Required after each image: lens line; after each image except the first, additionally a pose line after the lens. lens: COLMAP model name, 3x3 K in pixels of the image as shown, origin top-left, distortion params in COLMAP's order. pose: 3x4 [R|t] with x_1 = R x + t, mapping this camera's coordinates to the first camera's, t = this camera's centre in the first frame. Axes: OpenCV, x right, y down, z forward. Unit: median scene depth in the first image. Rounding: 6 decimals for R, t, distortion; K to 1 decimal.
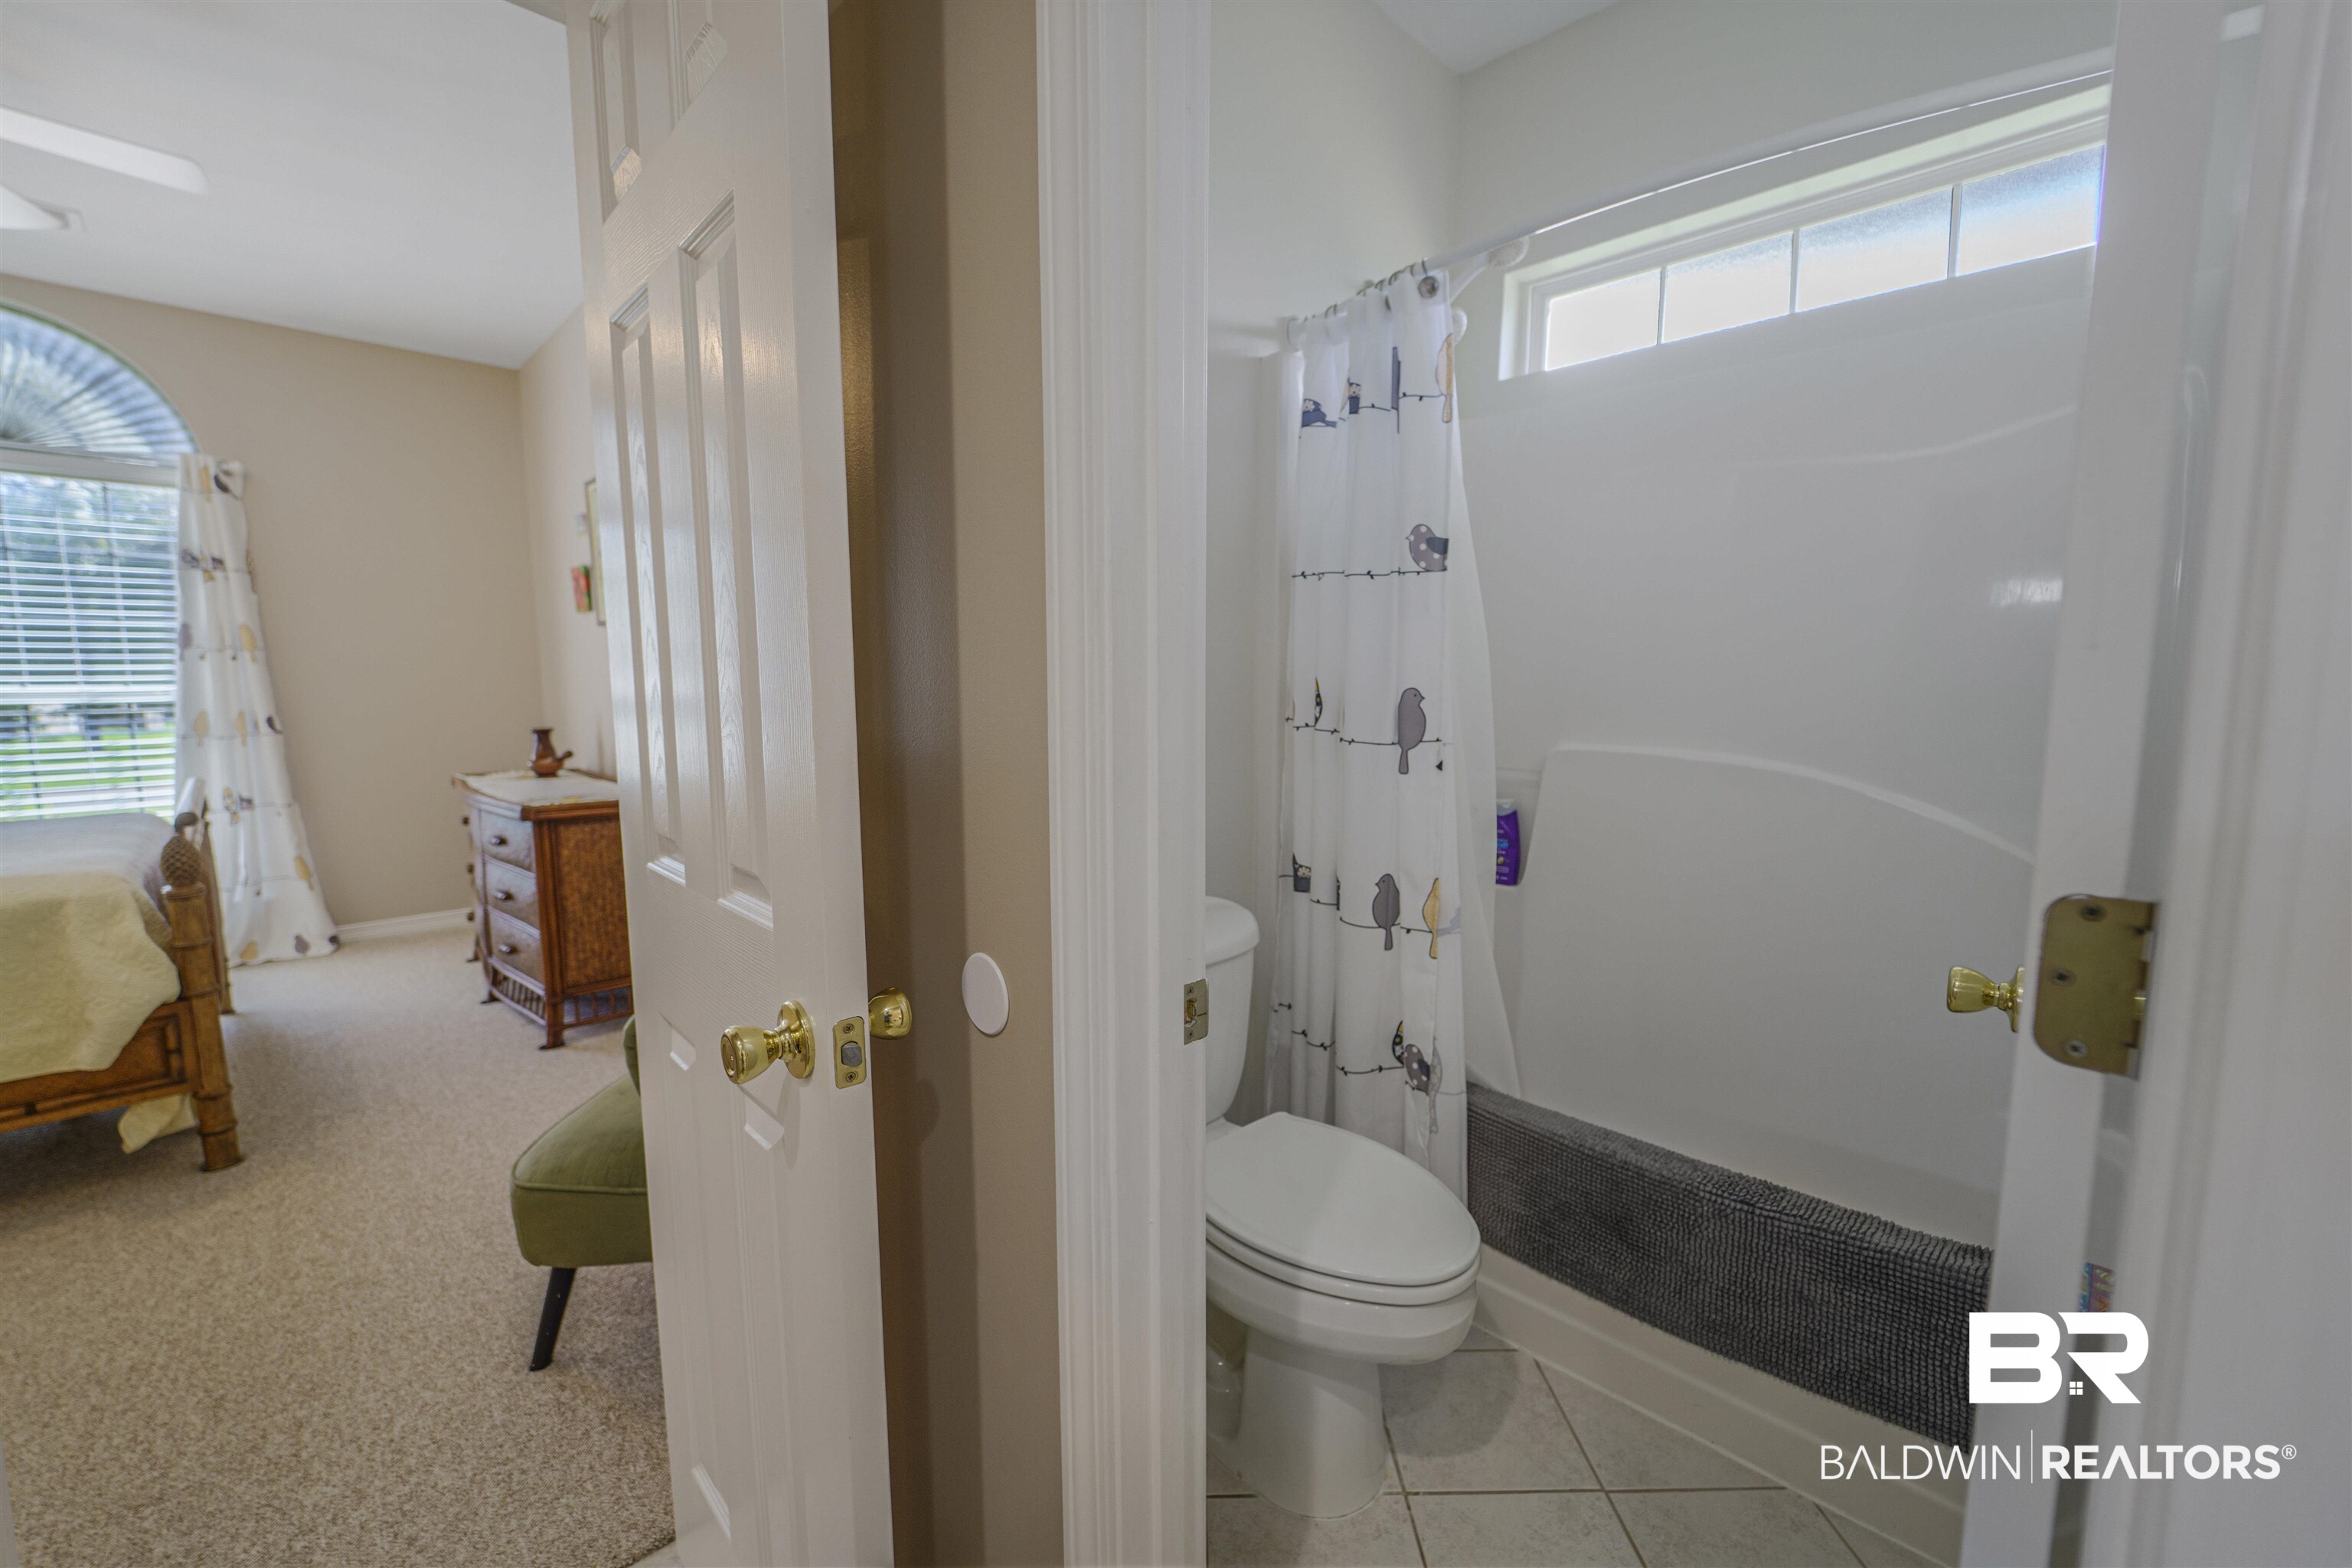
lens RADIAL K [[932.6, 0, 1179.8], [0, 932.6, 777.8], [0, 0, 1]] dist [0.000162, -0.000117]
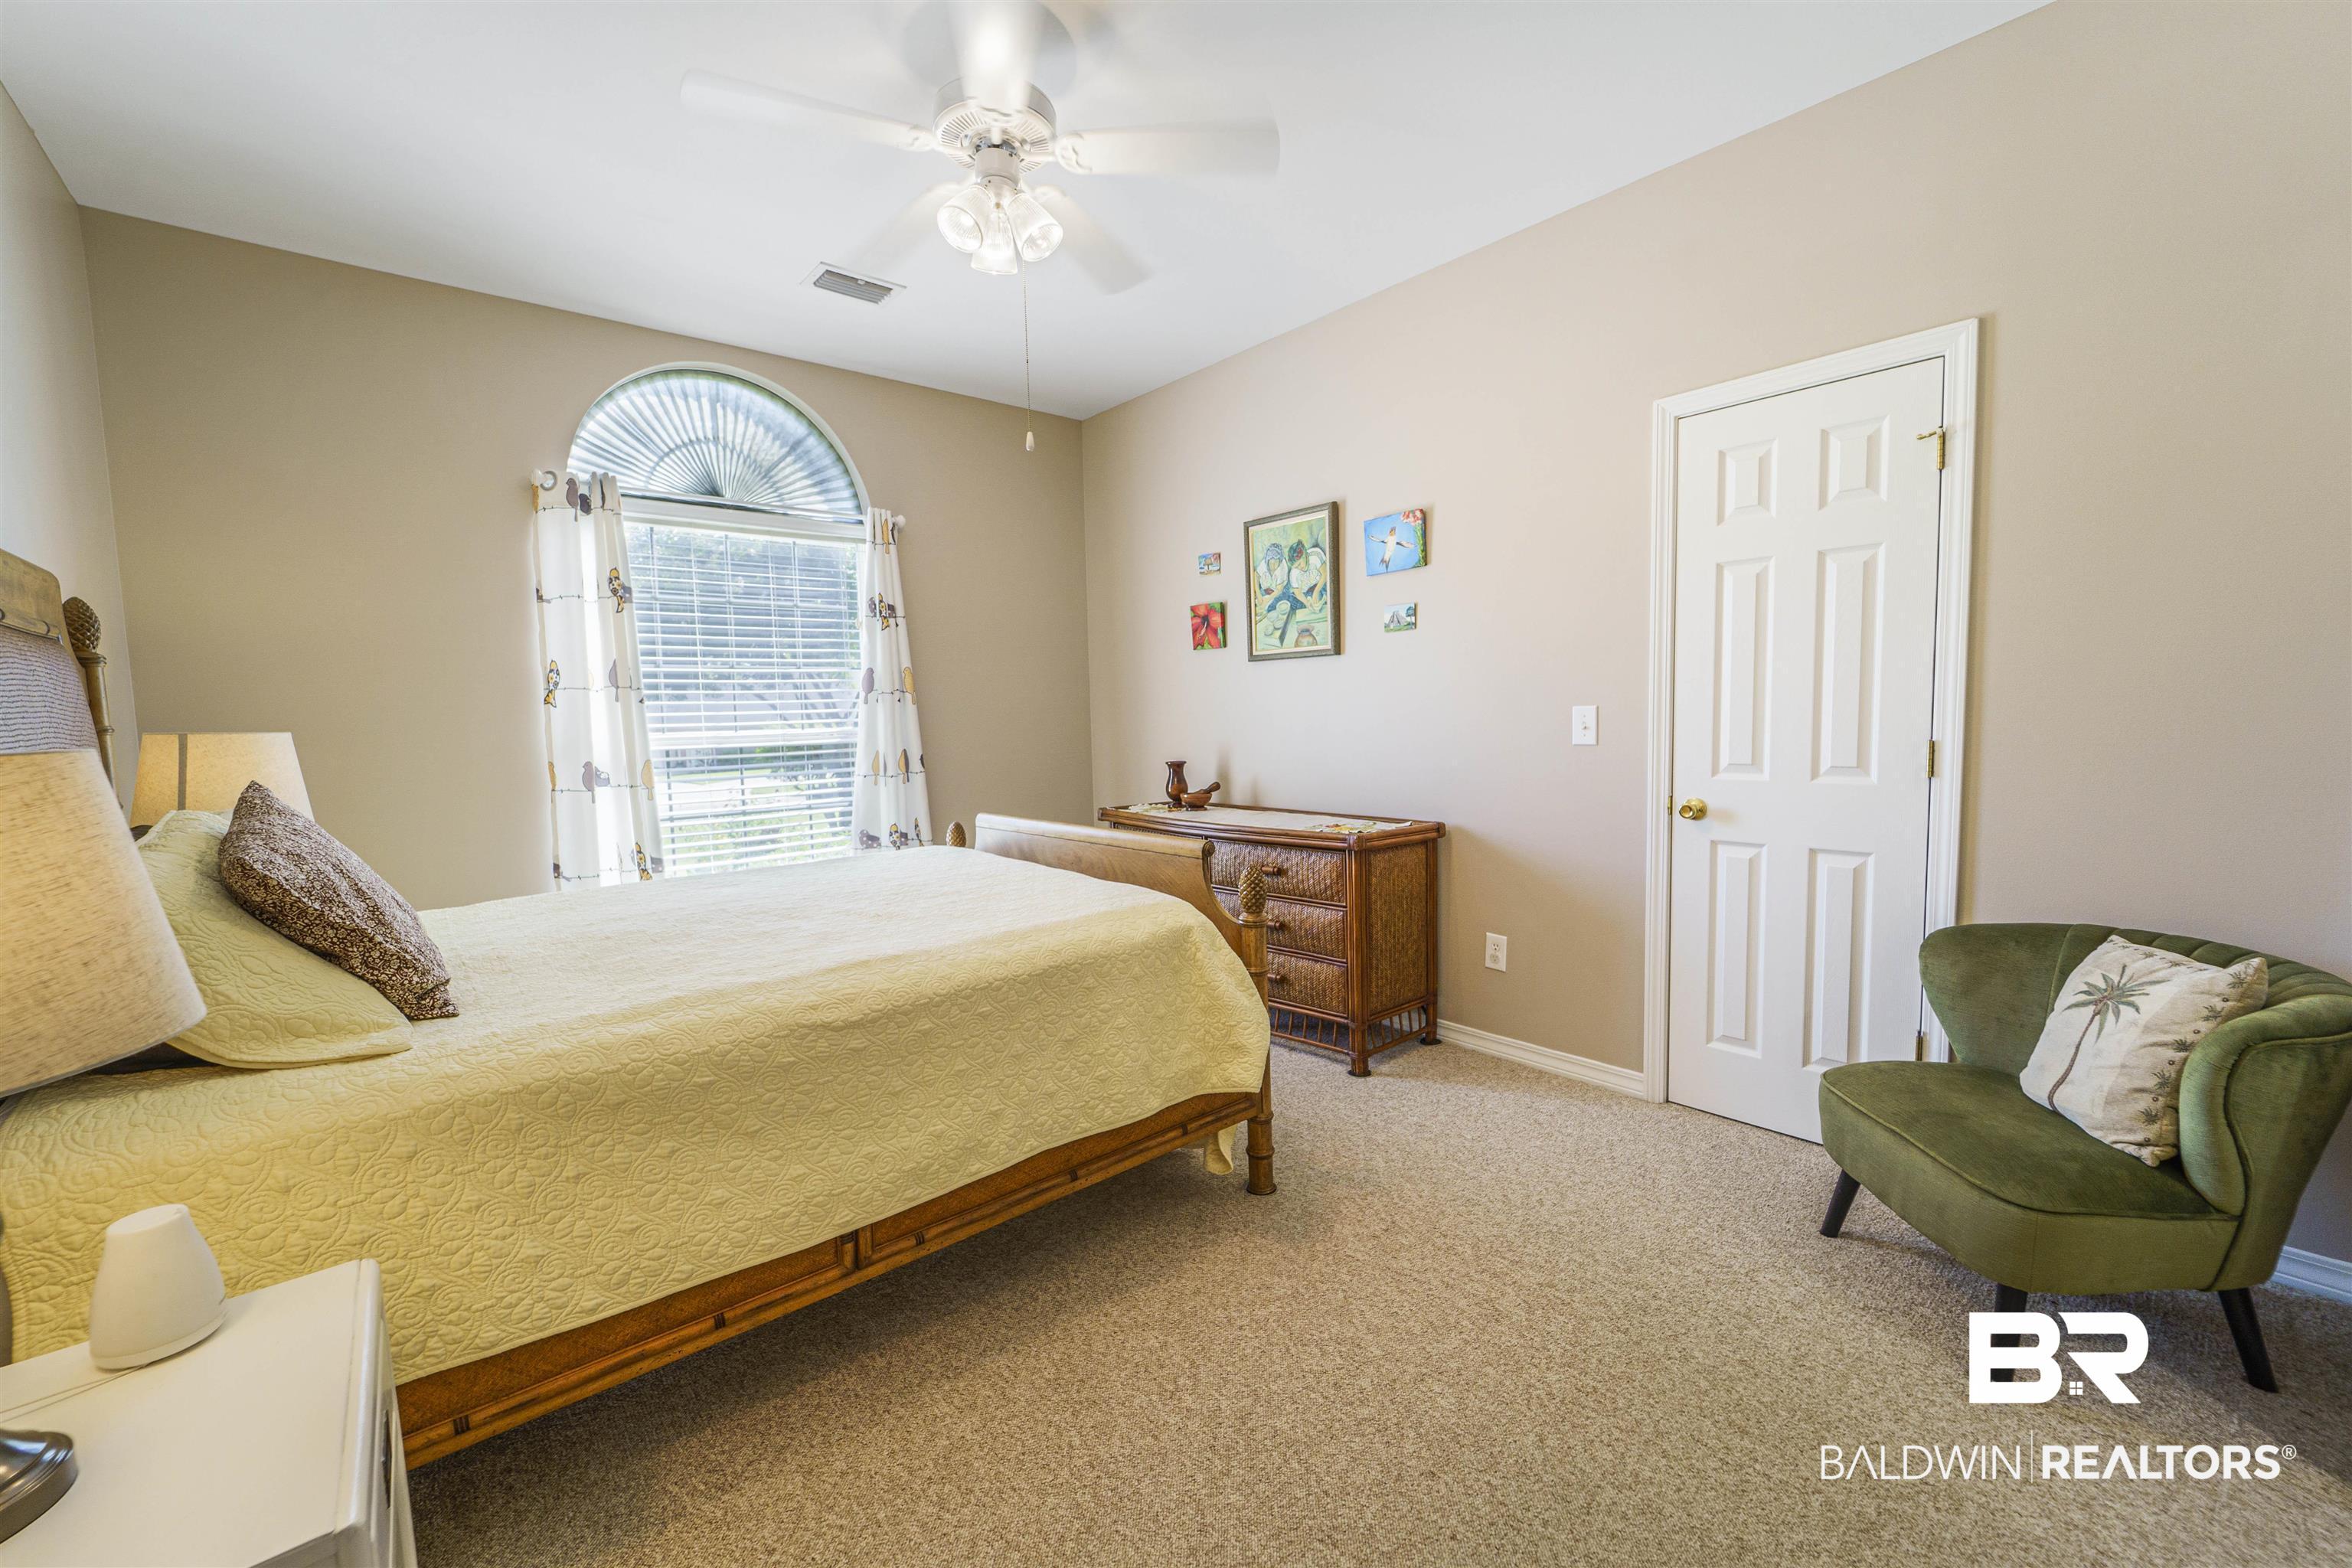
lens RADIAL K [[932.6, 0, 1179.8], [0, 932.6, 777.8], [0, 0, 1]] dist [0.000162, -0.000117]
pose [[0.997105, -0.017779, -0.073931, -0.642256], [0.015337, 0.999322, -0.033465, -0.000666], [0.074475, 0.032234, 0.996702, -0.023774]]
